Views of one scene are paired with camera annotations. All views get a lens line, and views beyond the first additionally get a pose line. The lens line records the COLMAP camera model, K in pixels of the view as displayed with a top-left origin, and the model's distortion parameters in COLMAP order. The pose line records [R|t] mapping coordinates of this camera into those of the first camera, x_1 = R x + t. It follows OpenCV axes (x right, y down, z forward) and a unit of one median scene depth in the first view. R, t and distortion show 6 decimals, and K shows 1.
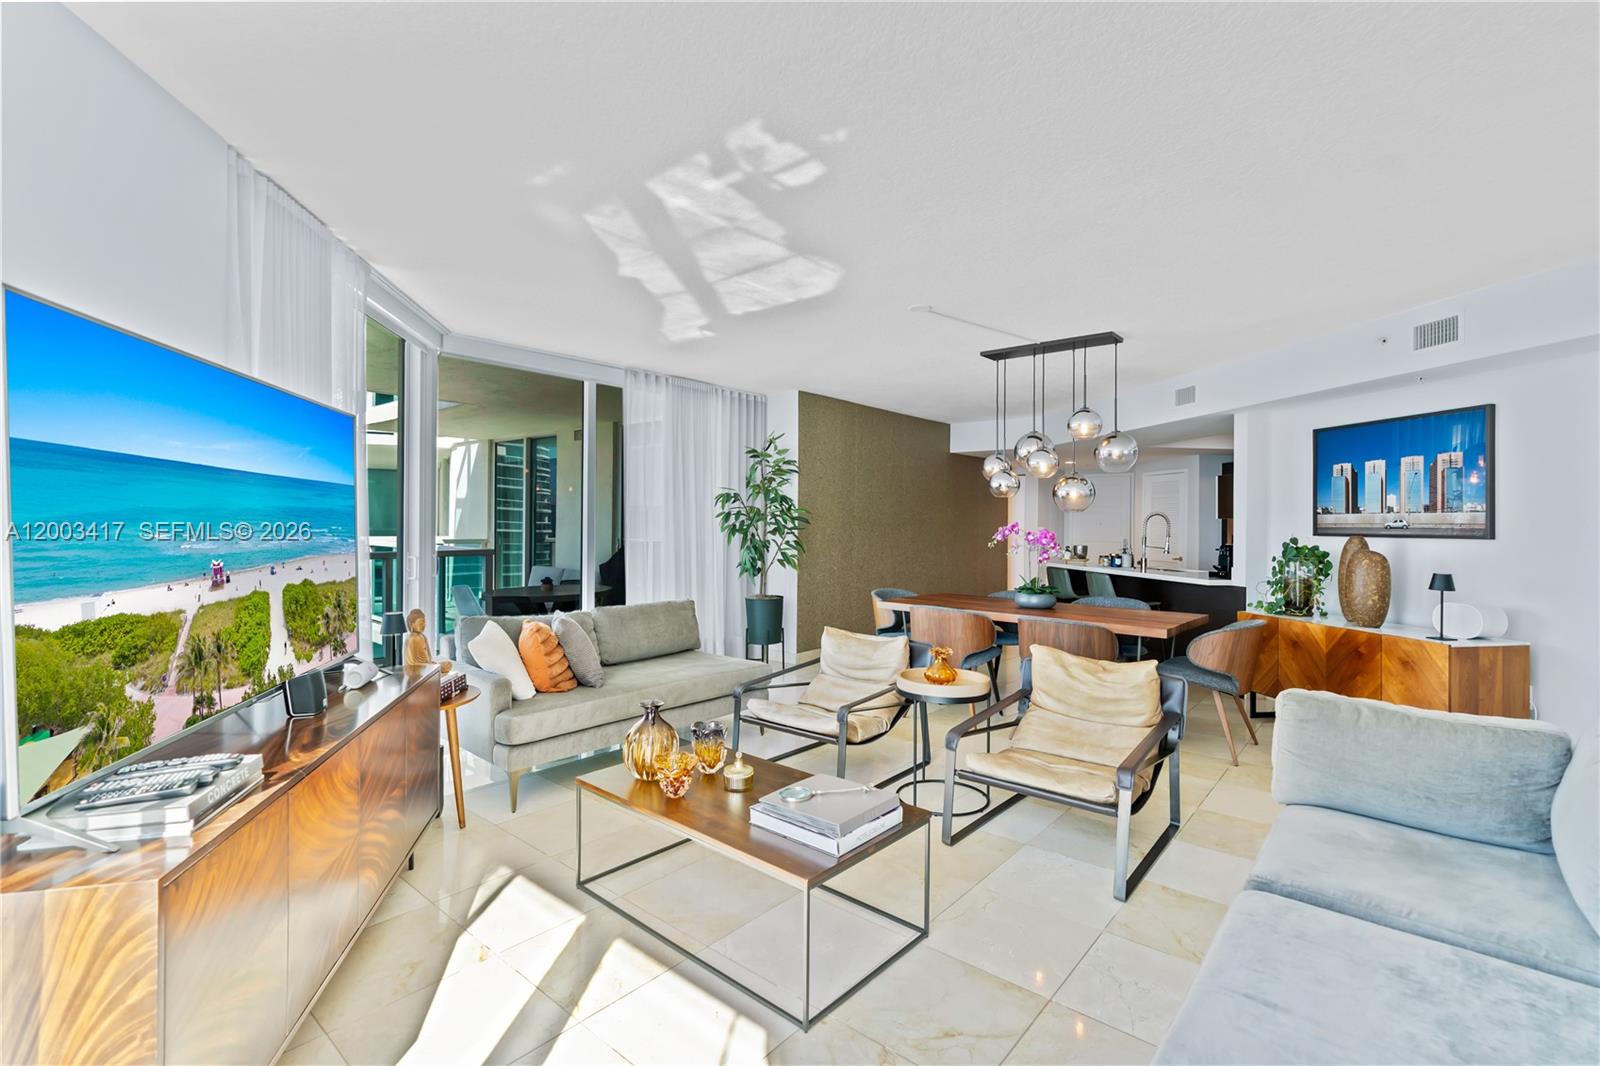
lens RADIAL K [[724.2, 0, 803.2], [0, 724.2, 523.0], [0, 0, 1]] dist [-0.010083, 0.004100]
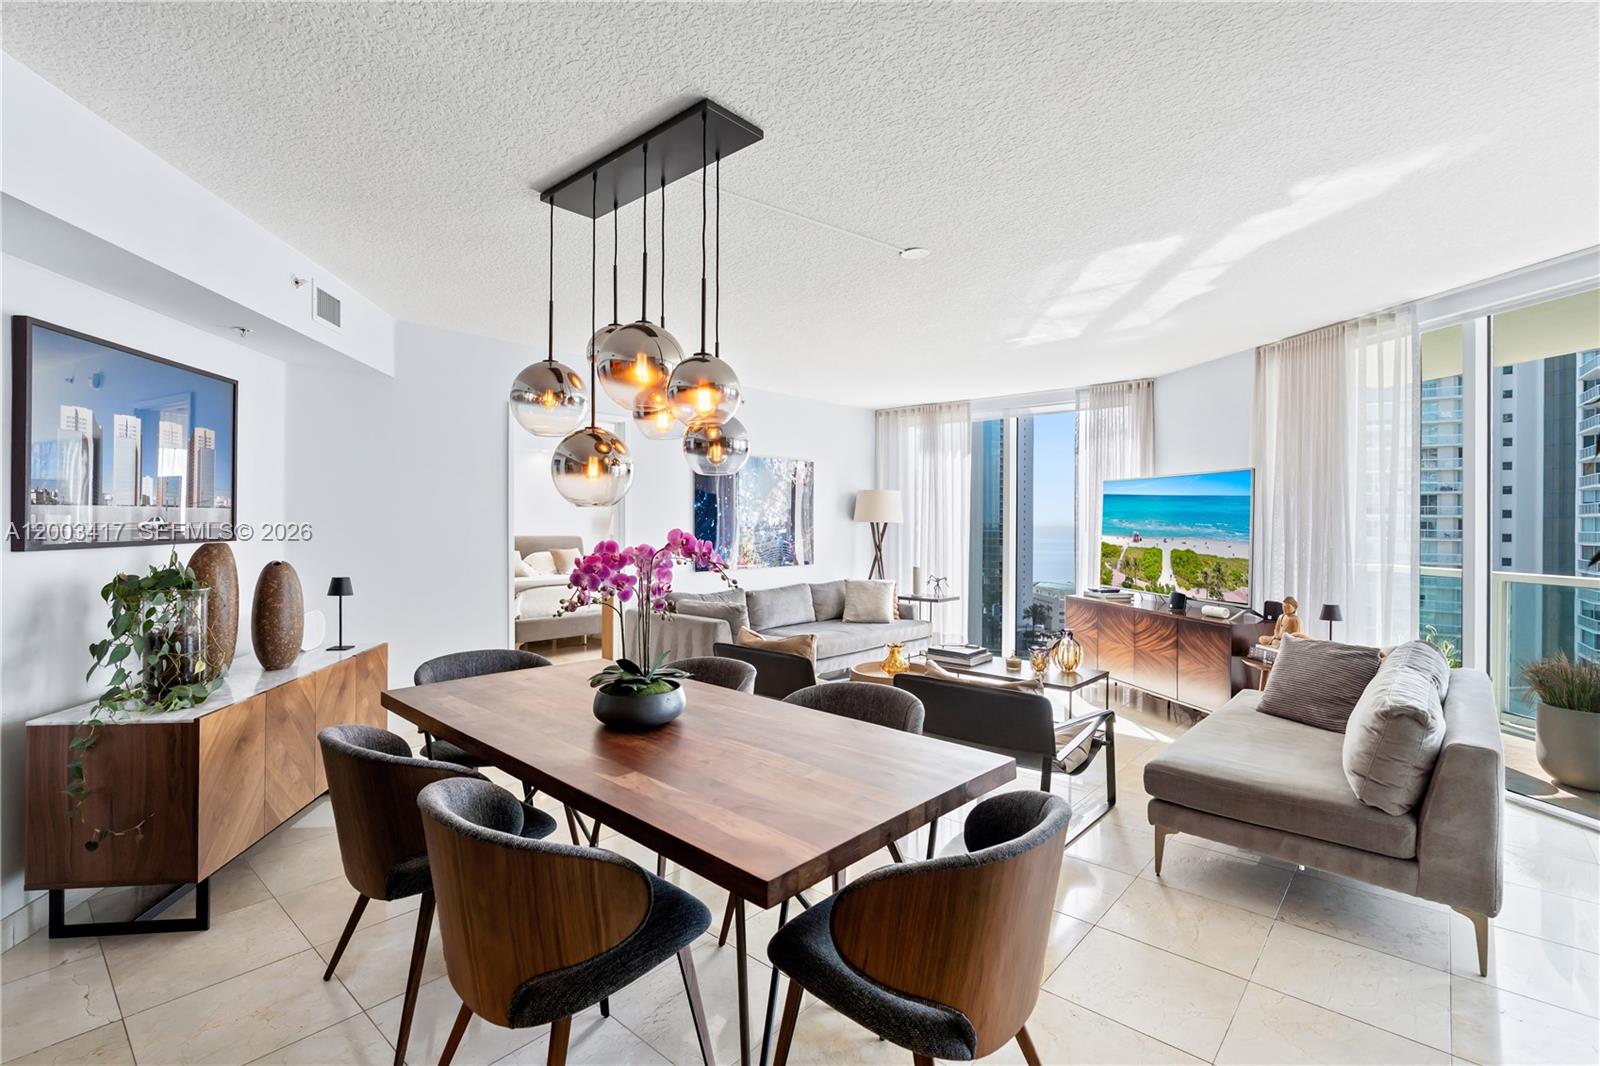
lens RADIAL K [[724.2, 0, 806.8], [0, 724.2, 522.6], [0, 0, 1]] dist [-0.010083, 0.004100]
pose [[-0.999561, -0.012777, 0.026717, 0.240481], [-0.012688, 0.999913, 0.003506, -0.009301], [-0.026760, 0.003165, -0.999637, 1.697162]]
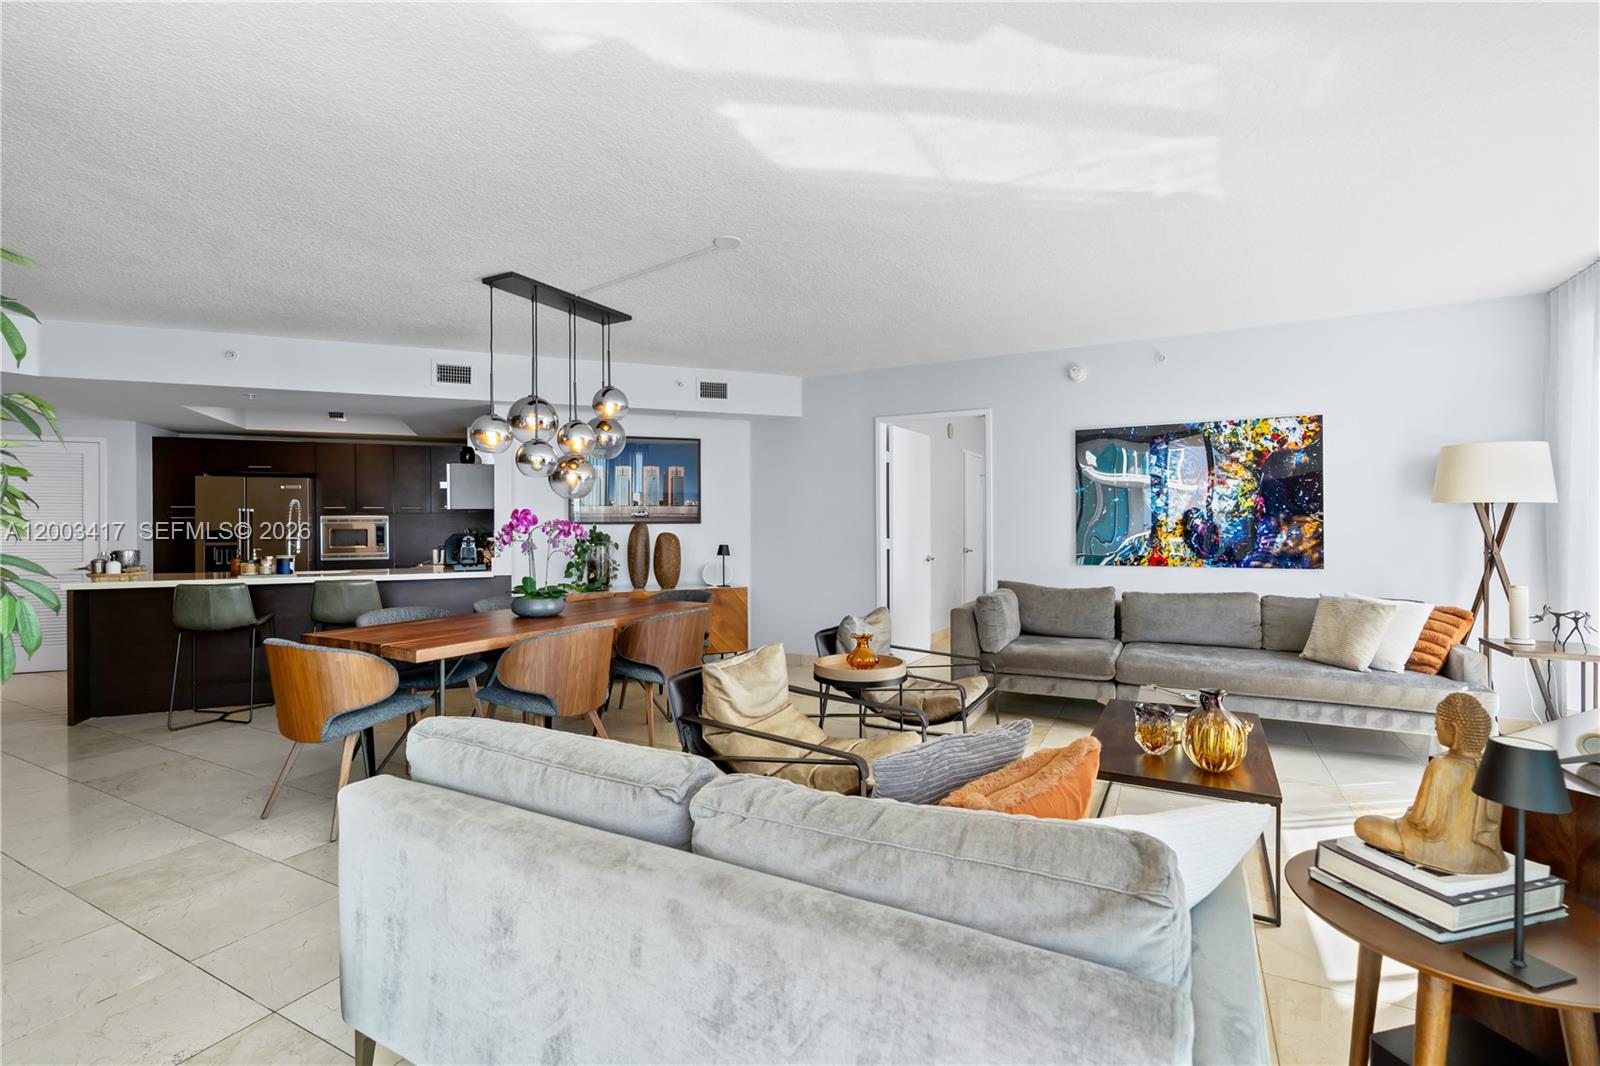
lens RADIAL K [[724.2, 0, 797.7], [0, 724.2, 518.8], [0, 0, 1]] dist [-0.010083, 0.004100]
pose [[-0.214821, -0.001169, 0.976653, -0.613446], [0.004654, 0.999987, 0.002220, 0.009010], [-0.976642, 0.005023, -0.214813, 1.051881]]
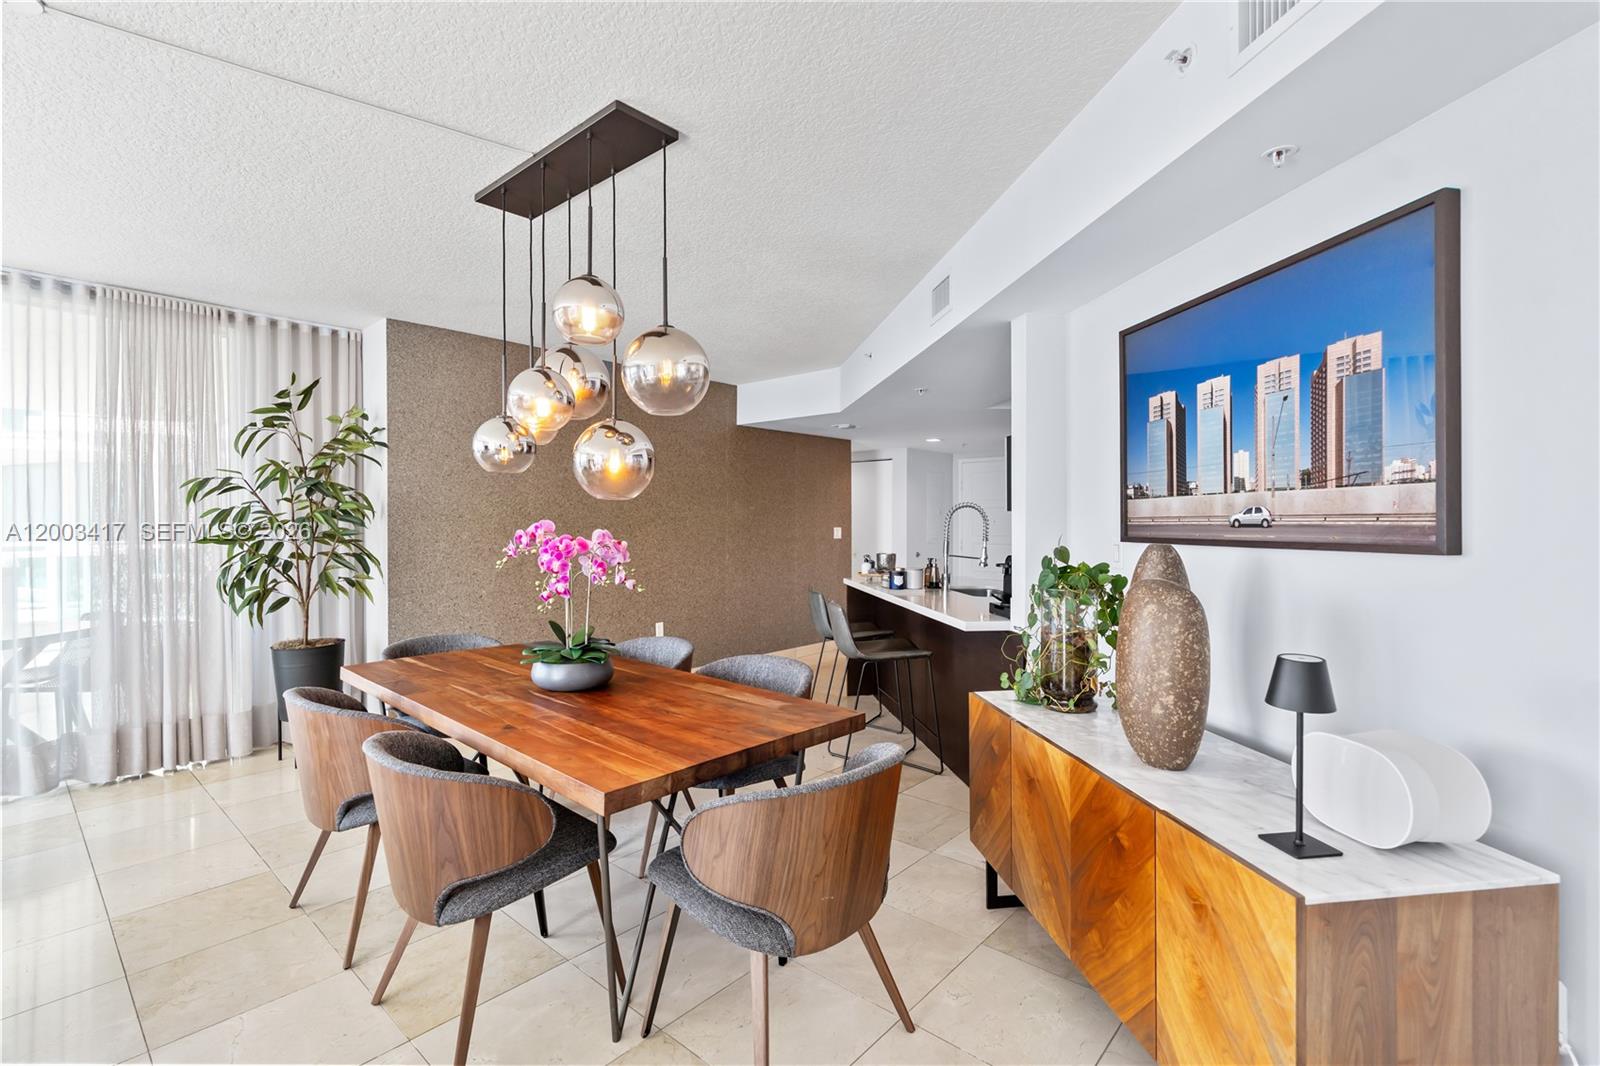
lens RADIAL K [[724.2, 0, 801.3], [0, 724.2, 527.0], [0, 0, 1]] dist [-0.010083, 0.004100]
pose [[0.999679, -0.011210, -0.022717, 0.584037], [0.011361, 0.999914, 0.006537, 0.001725], [0.022641, -0.006793, 0.999721, 0.577073]]
